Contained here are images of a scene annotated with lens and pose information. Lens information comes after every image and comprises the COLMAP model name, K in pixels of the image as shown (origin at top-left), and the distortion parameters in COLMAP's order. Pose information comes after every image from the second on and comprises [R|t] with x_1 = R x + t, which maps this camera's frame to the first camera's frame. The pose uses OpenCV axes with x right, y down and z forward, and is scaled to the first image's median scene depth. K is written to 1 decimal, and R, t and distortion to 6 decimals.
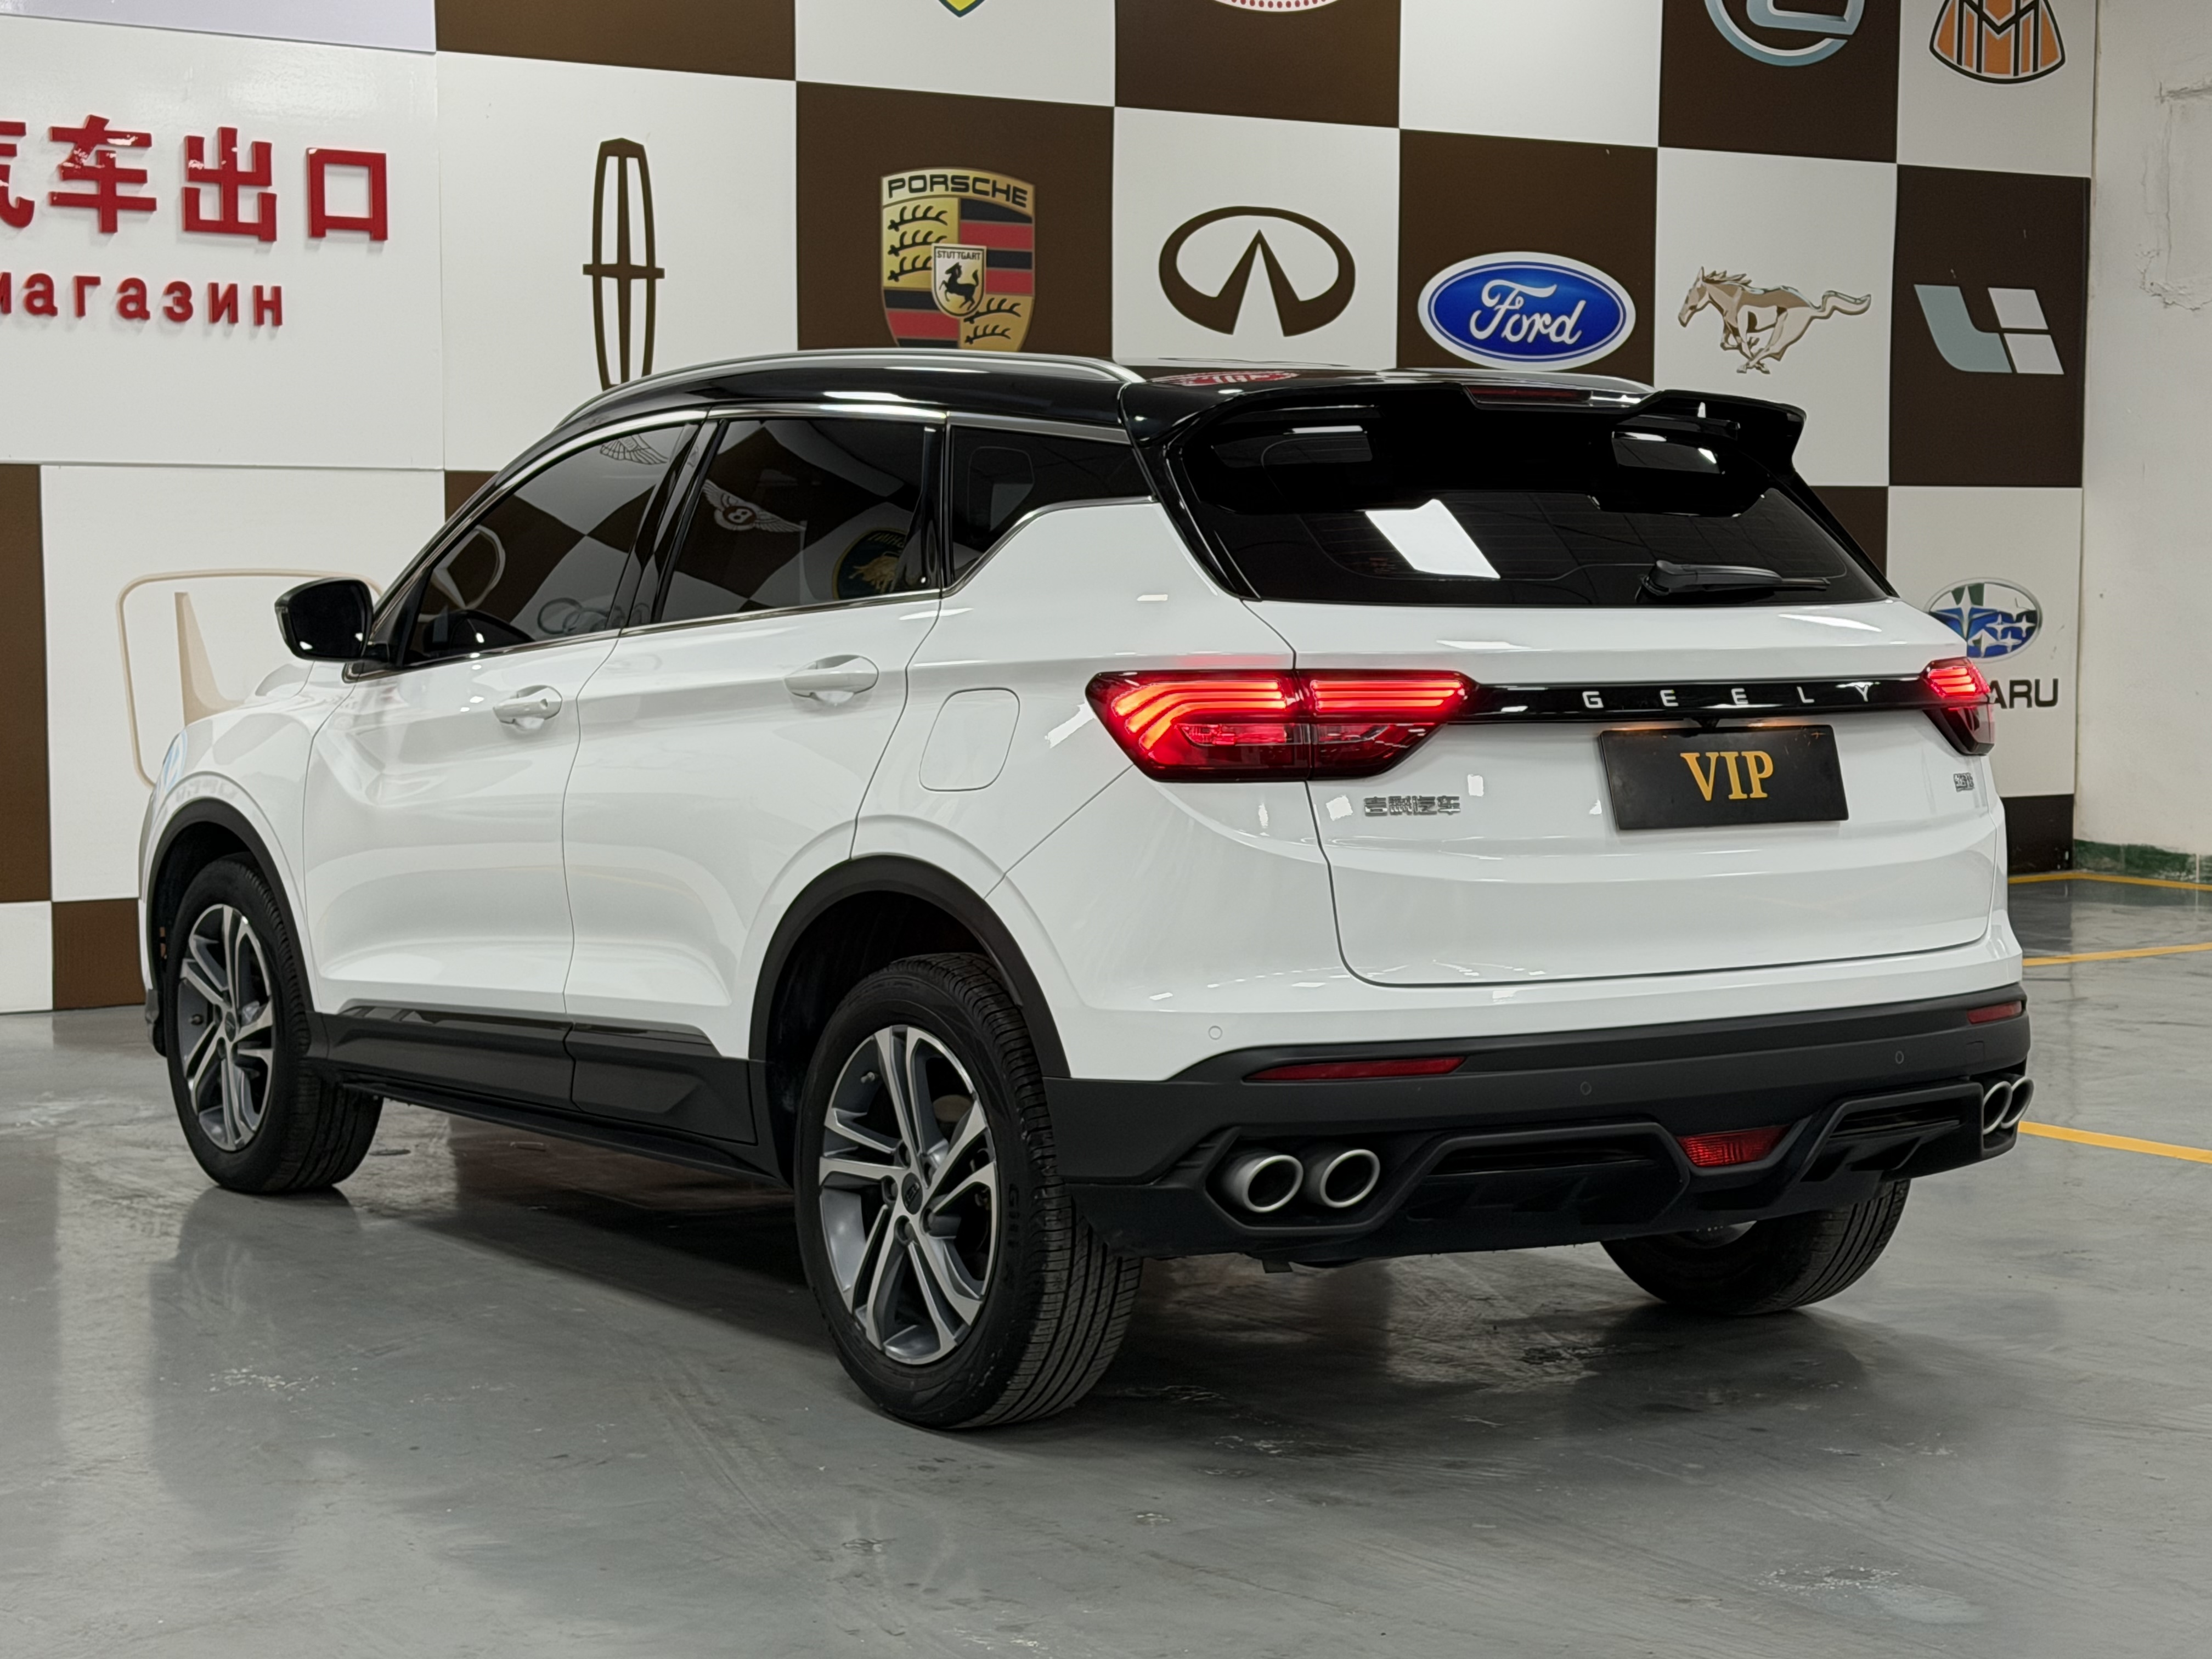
lens RADIAL K [[3849.8, 0, 1106.0], [0, 3849.8, 829.5], [0, 0, 1]] dist [0.136457, -0.030722]
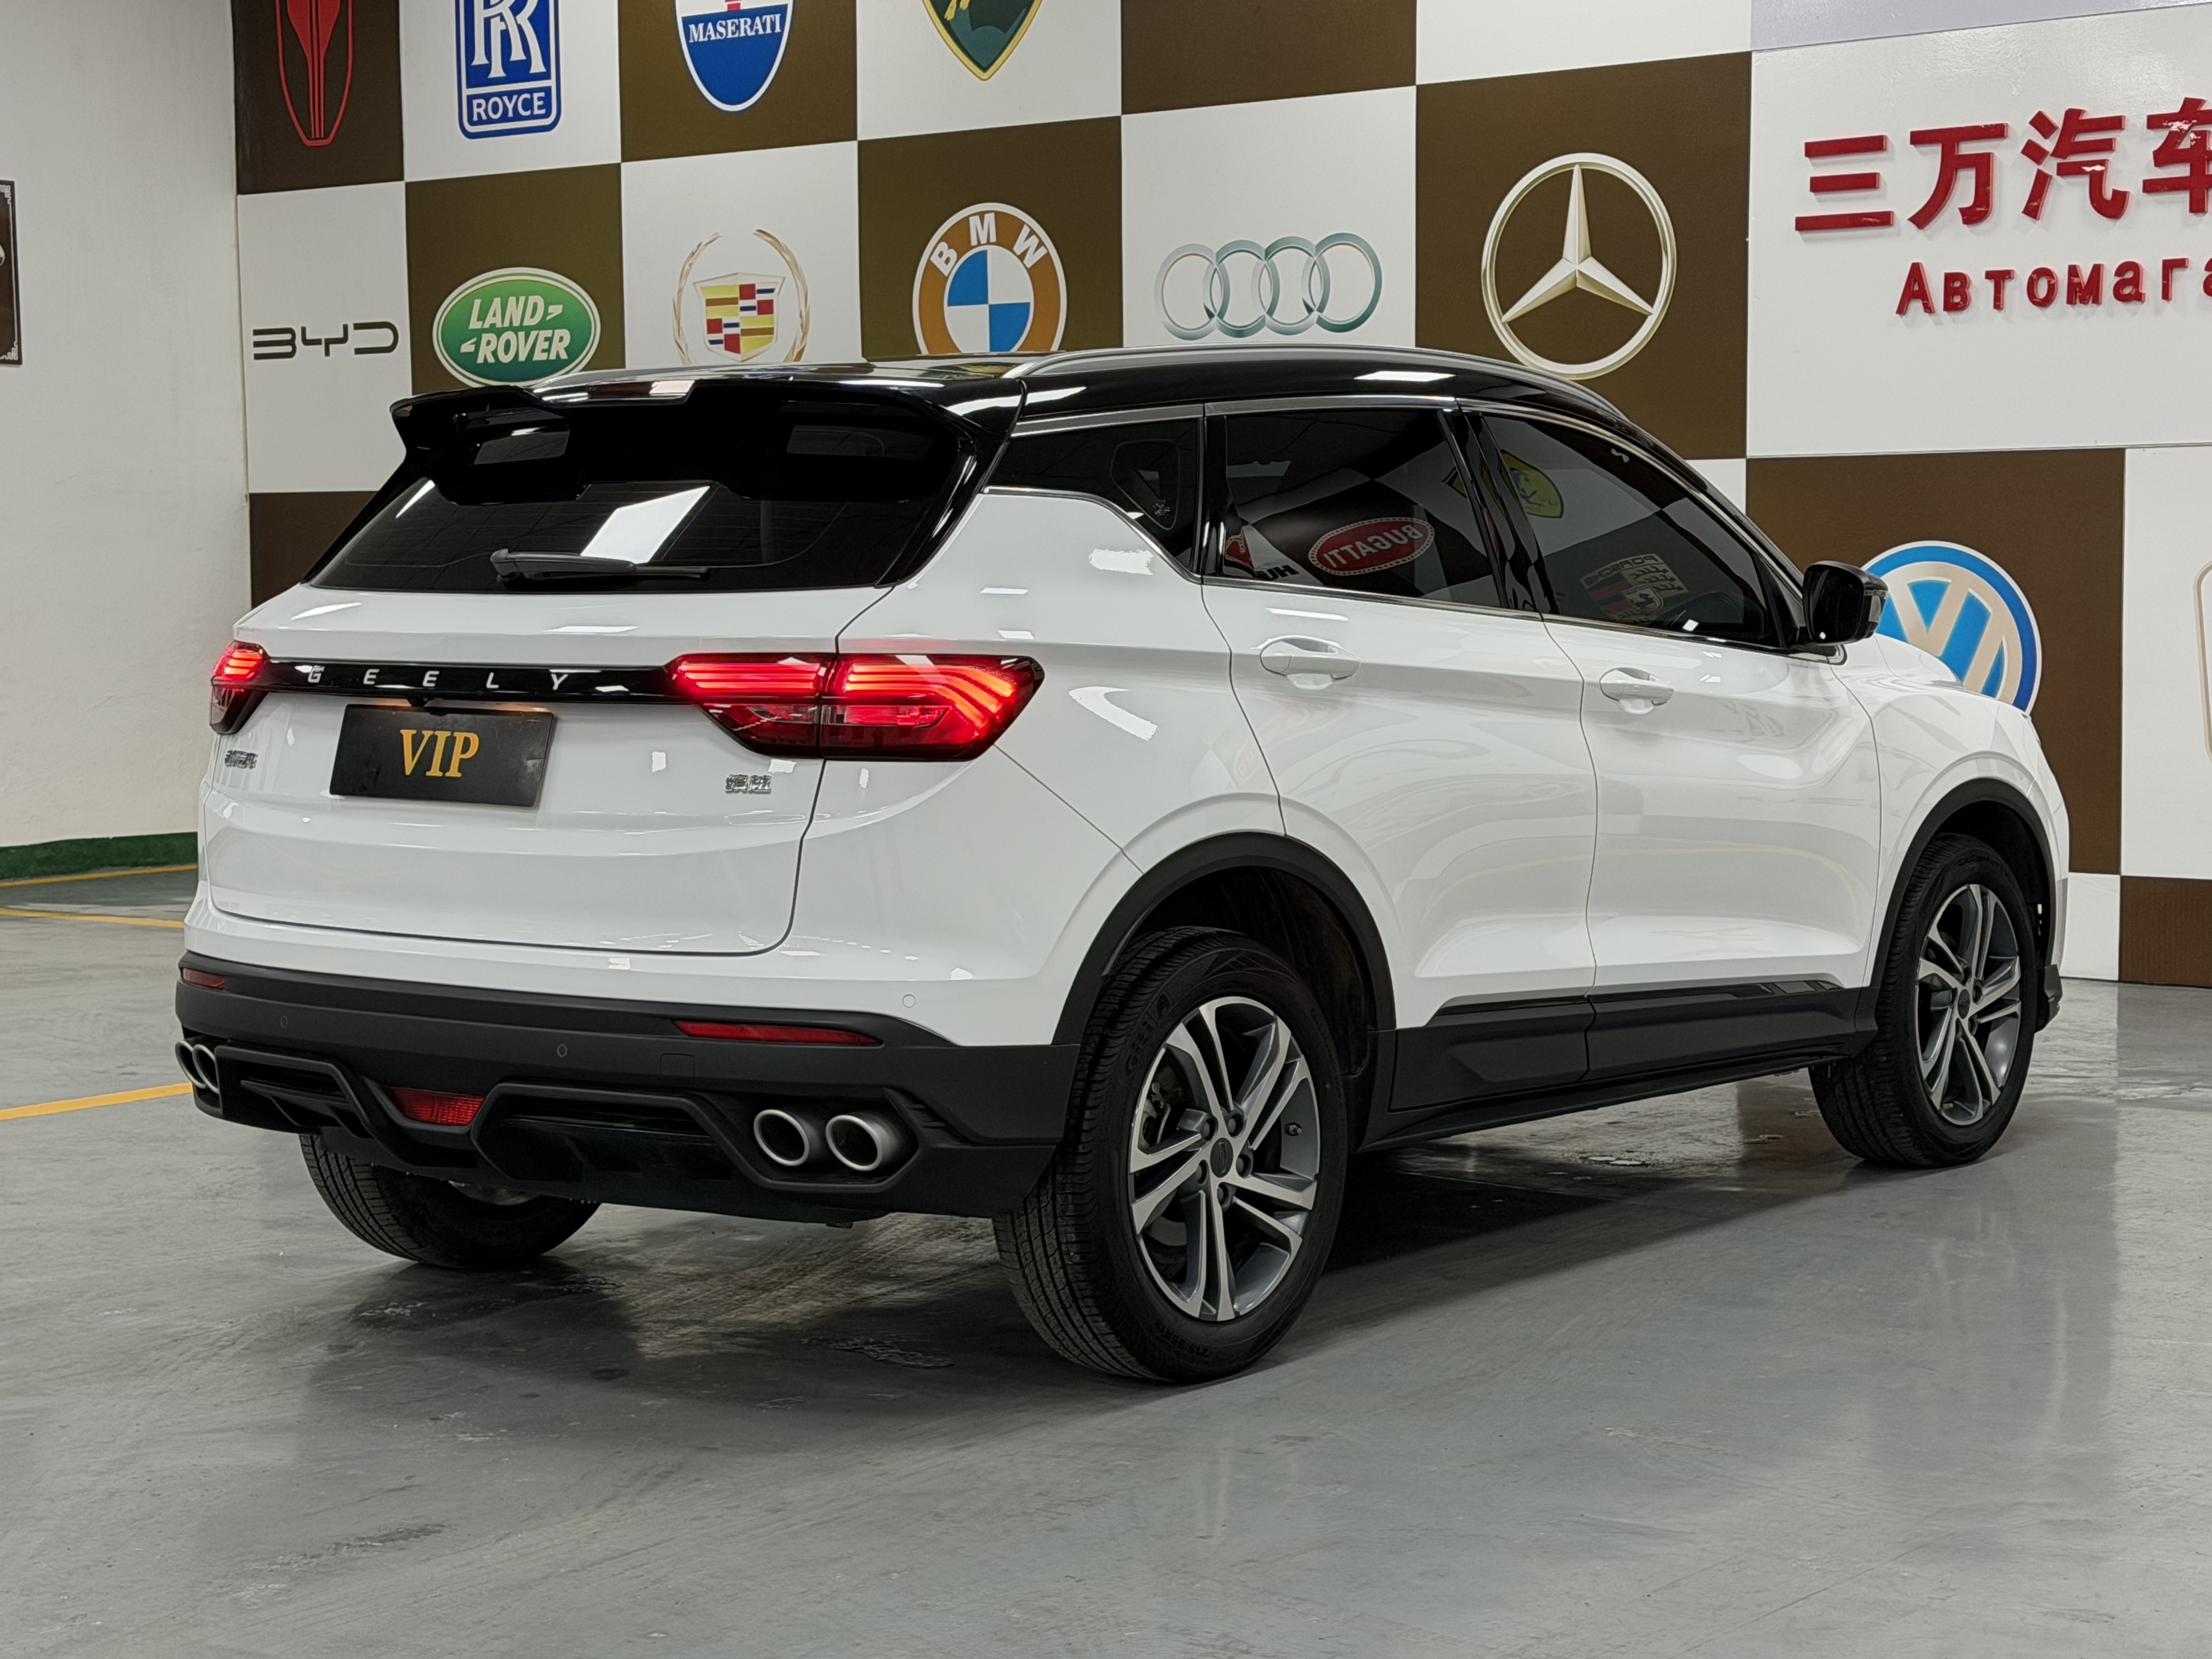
lens RADIAL K [[3849.8, 0, 1106.0], [0, 3849.8, 829.5], [0, 0, 1]] dist [0.136457, -0.030722]
pose [[0.298331, 0.066712, -0.952128, 0.621276], [-0.060233, 0.996882, 0.050975, -0.029545], [0.952560, 0.042142, 0.301419, 0.436161]]
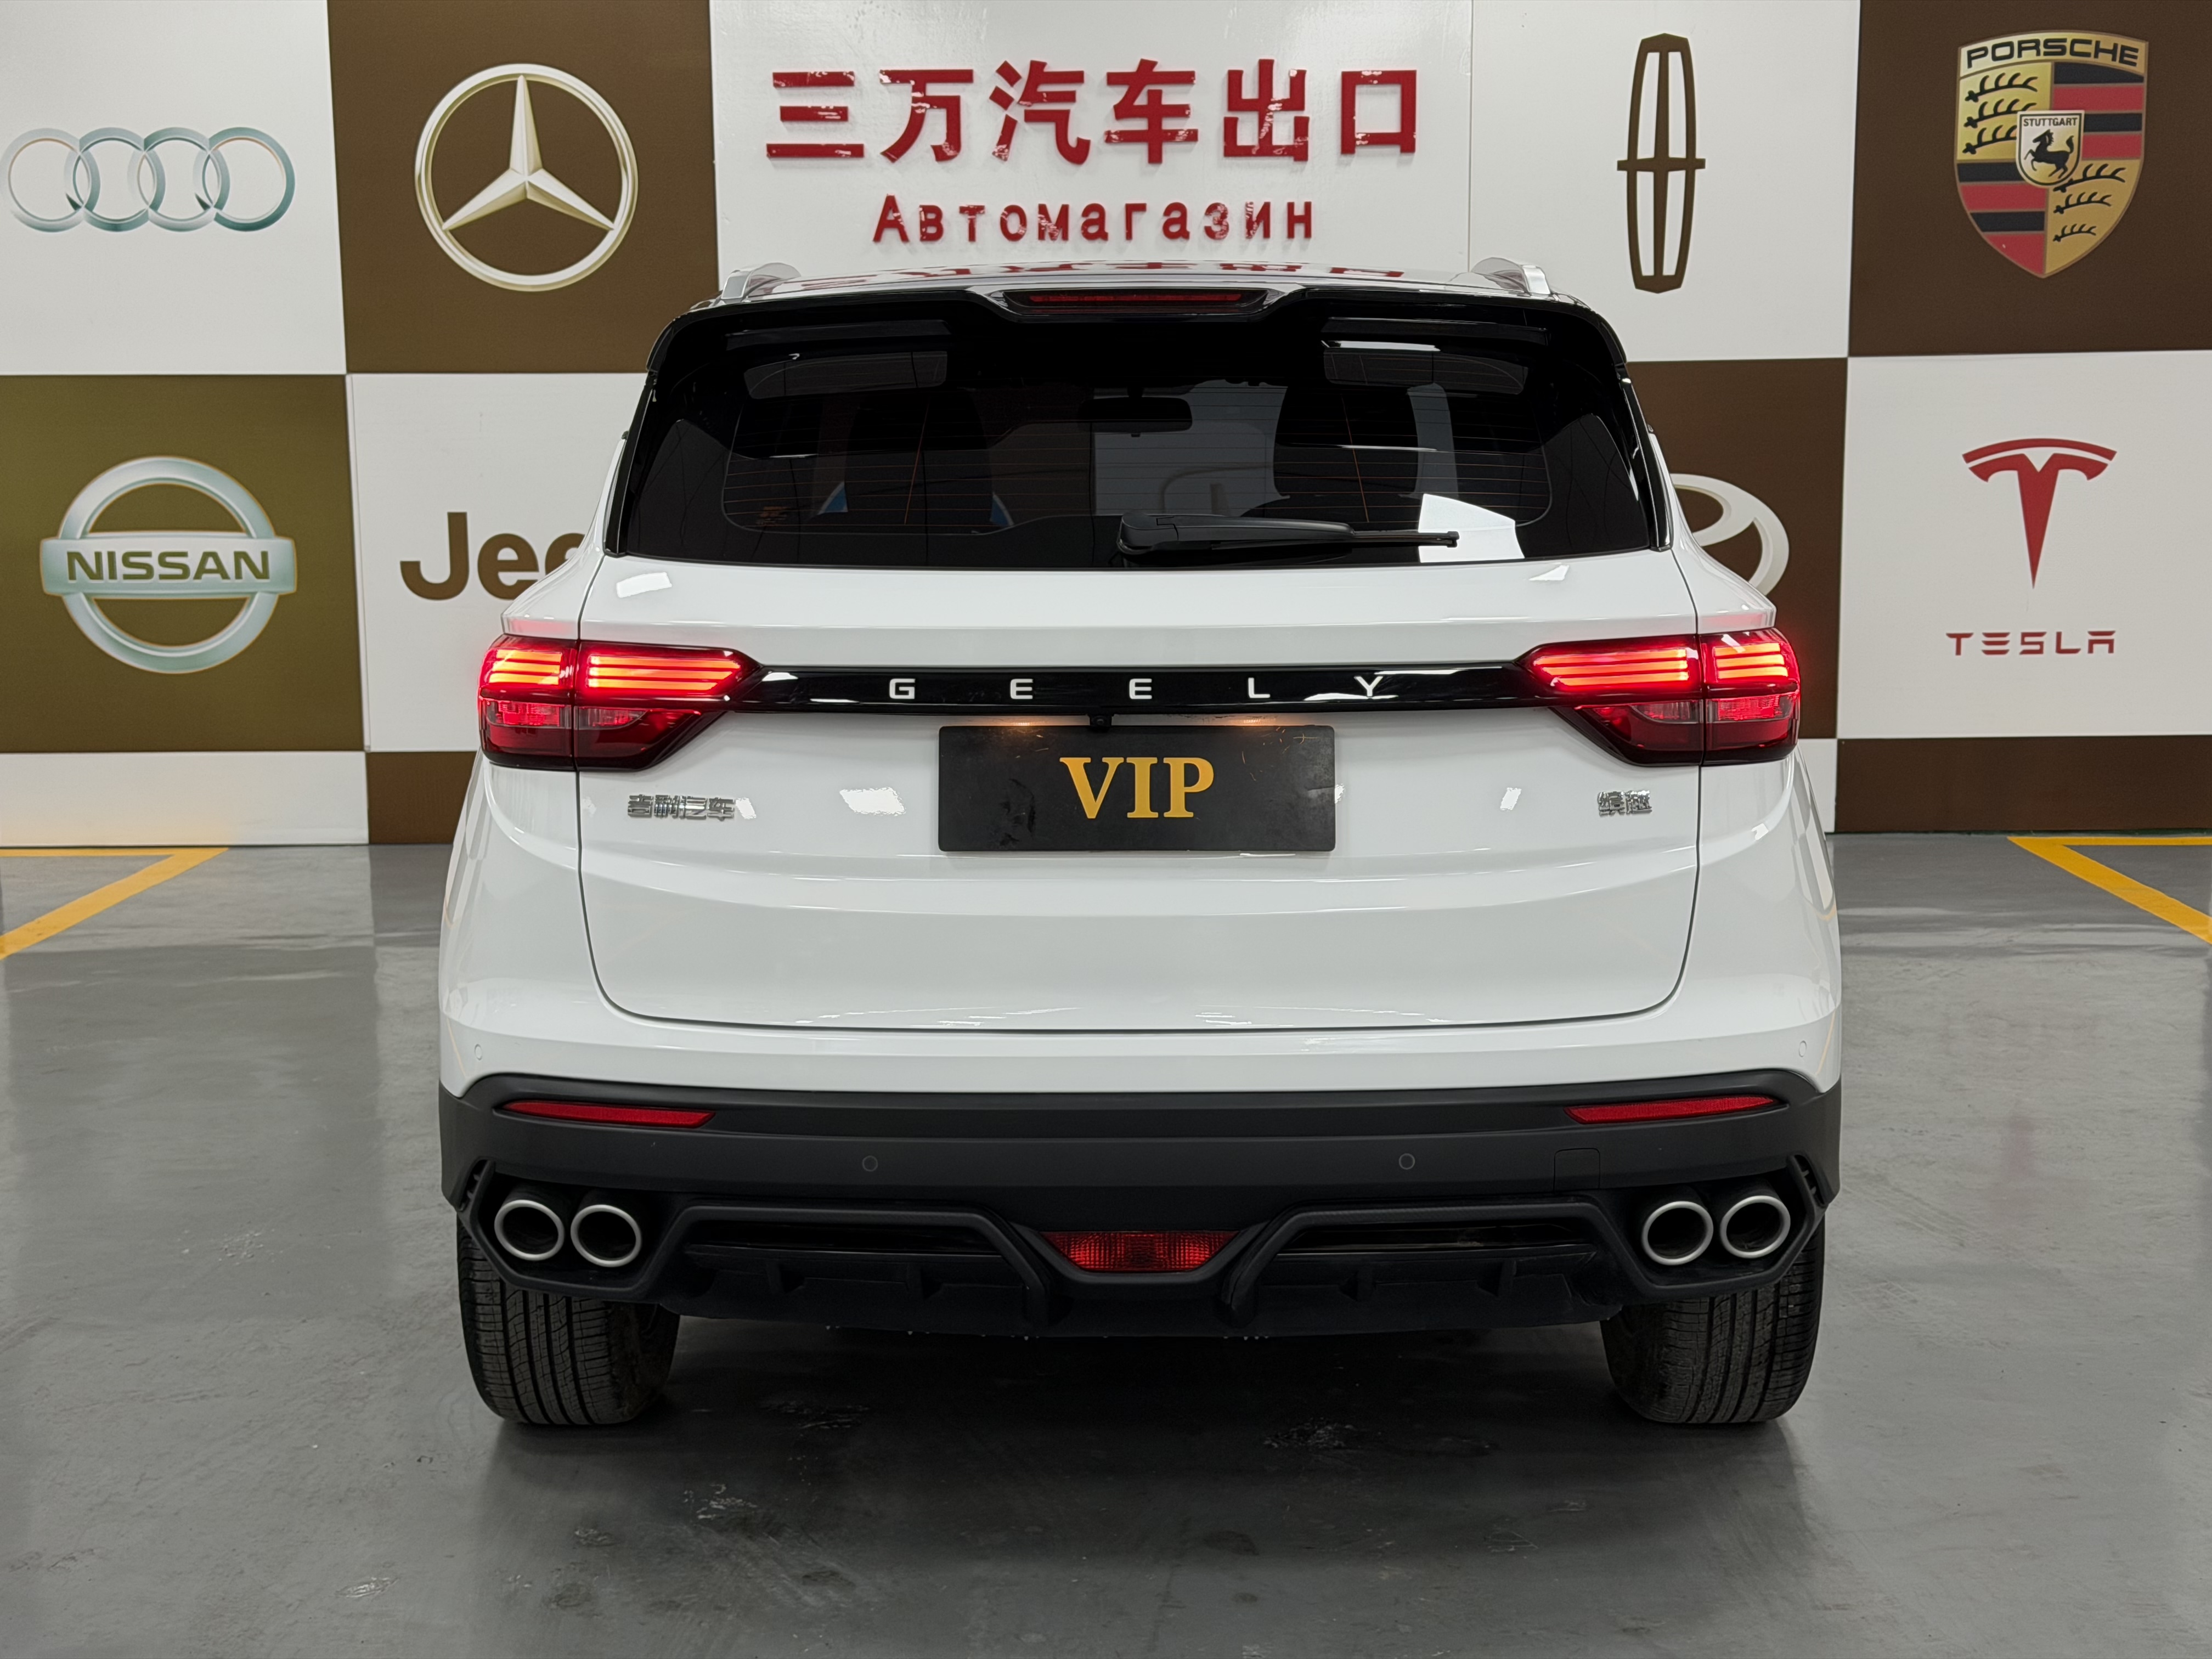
lens RADIAL K [[3034.7, 0, 1100.9], [0, 3034.7, 843.5], [0, 0, 1]] dist [0.199038, -0.433206]
pose [[0.814318, 0.073048, -0.575804, 0.261775], [-0.031673, 0.996163, 0.081584, -0.027014], [0.579554, -0.048198, 0.813507, 0.248942]]
